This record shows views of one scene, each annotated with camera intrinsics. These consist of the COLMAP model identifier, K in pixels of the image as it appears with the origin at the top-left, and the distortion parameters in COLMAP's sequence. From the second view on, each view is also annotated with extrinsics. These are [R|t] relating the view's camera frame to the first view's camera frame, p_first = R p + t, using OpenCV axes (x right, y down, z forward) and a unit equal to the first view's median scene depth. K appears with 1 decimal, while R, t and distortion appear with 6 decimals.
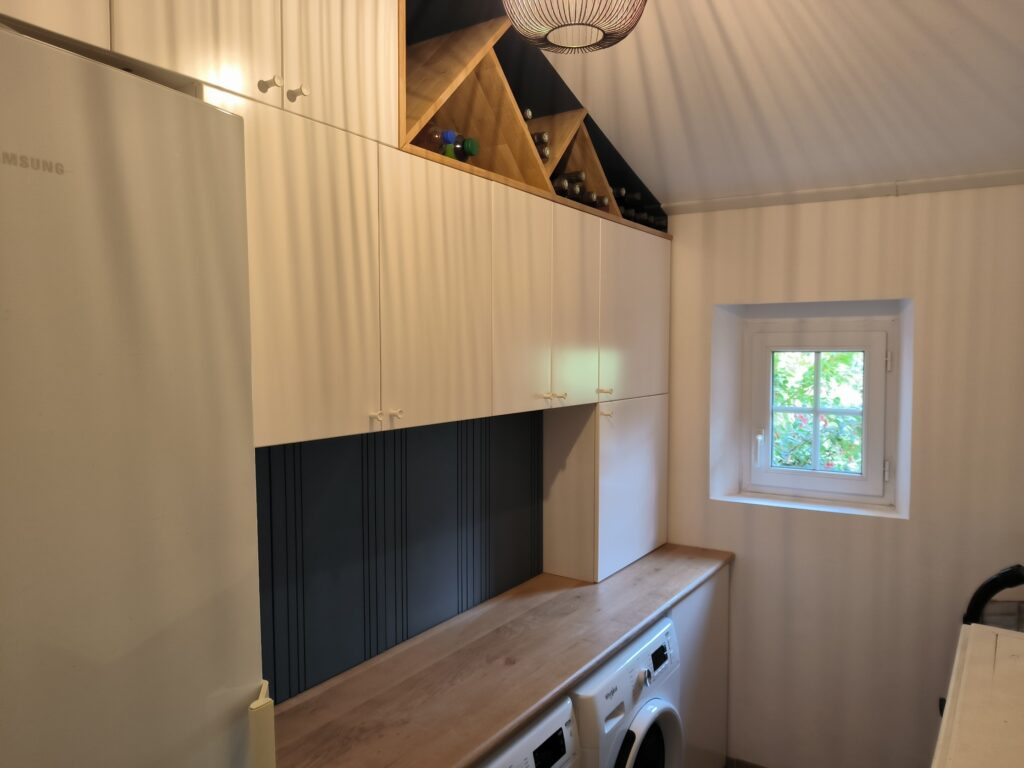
lens RADIAL K [[726.5, 0, 512.0], [0, 726.5, 384.0], [0, 0, 1]] dist [0.001723, -0.009046]
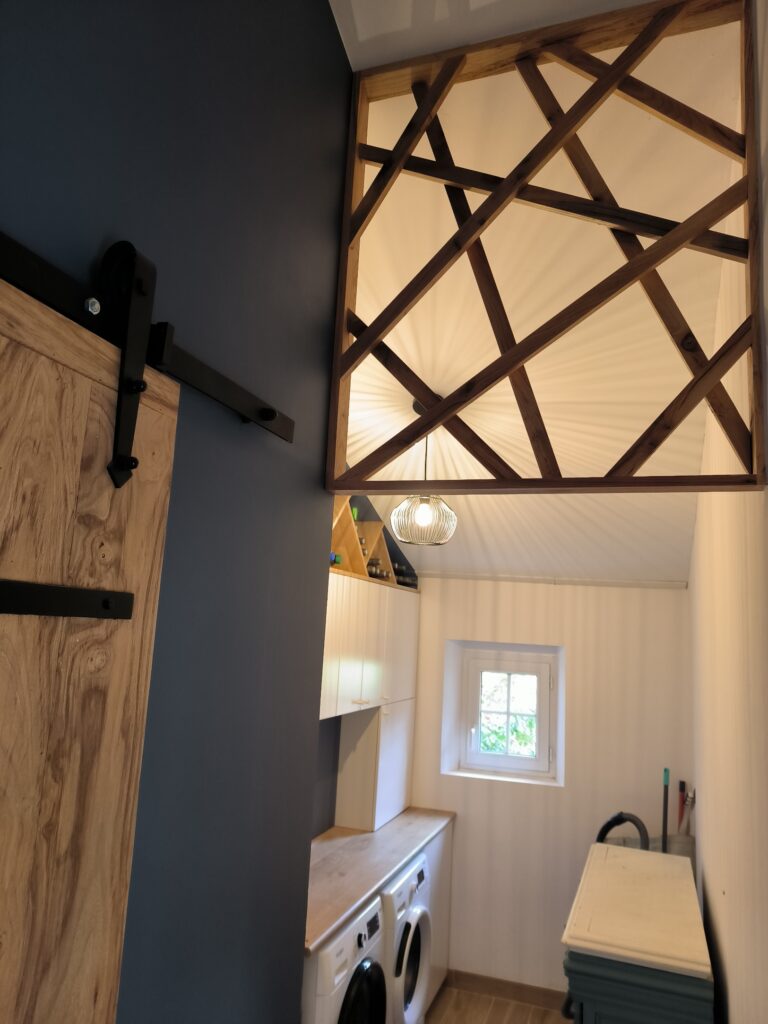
lens RADIAL K [[726.5, 0, 375.1], [0, 726.5, 500.7], [0, 0, 1]] dist [0.001723, -0.009046]
pose [[0.967017, 0.096719, 0.235635, -0.333934], [-0.043742, 0.974418, -0.220447, -0.063992], [-0.250928, 0.202869, 0.946509, -0.611507]]
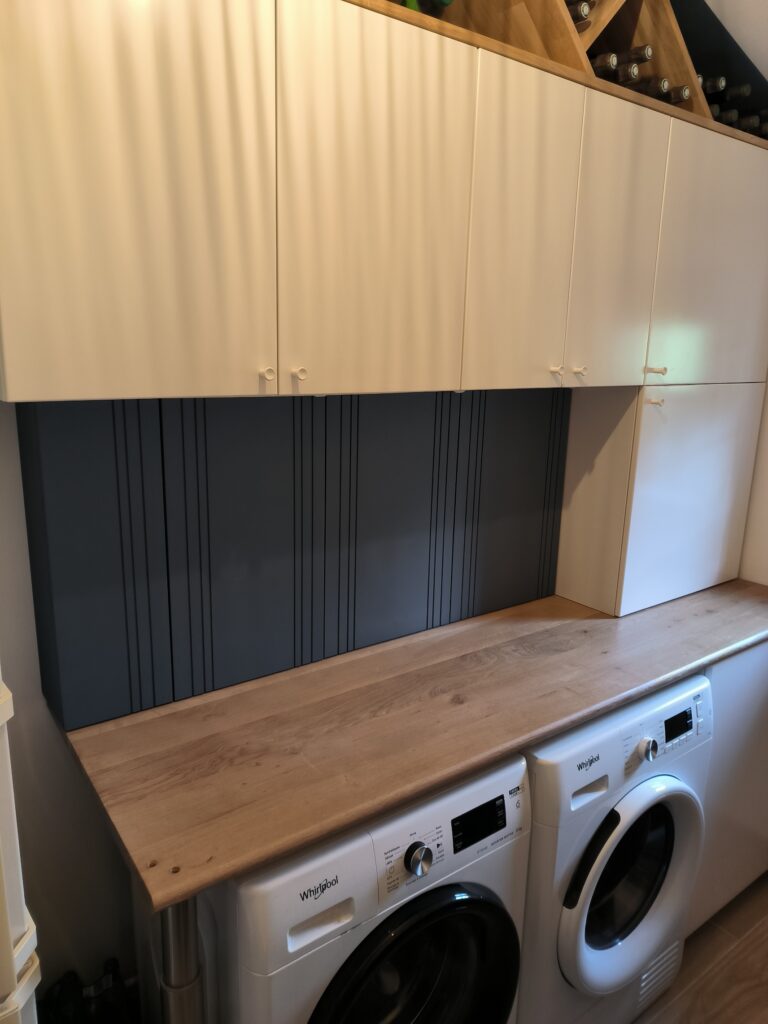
lens RADIAL K [[726.5, 0, 375.1], [0, 726.5, 500.7], [0, 0, 1]] dist [0.001723, -0.009046]
pose [[0.939319, 0.096176, -0.329286, 0.130770], [-0.040714, 0.984366, 0.171366, 0.028447], [0.340619, -0.147561, 0.928550, 0.221095]]
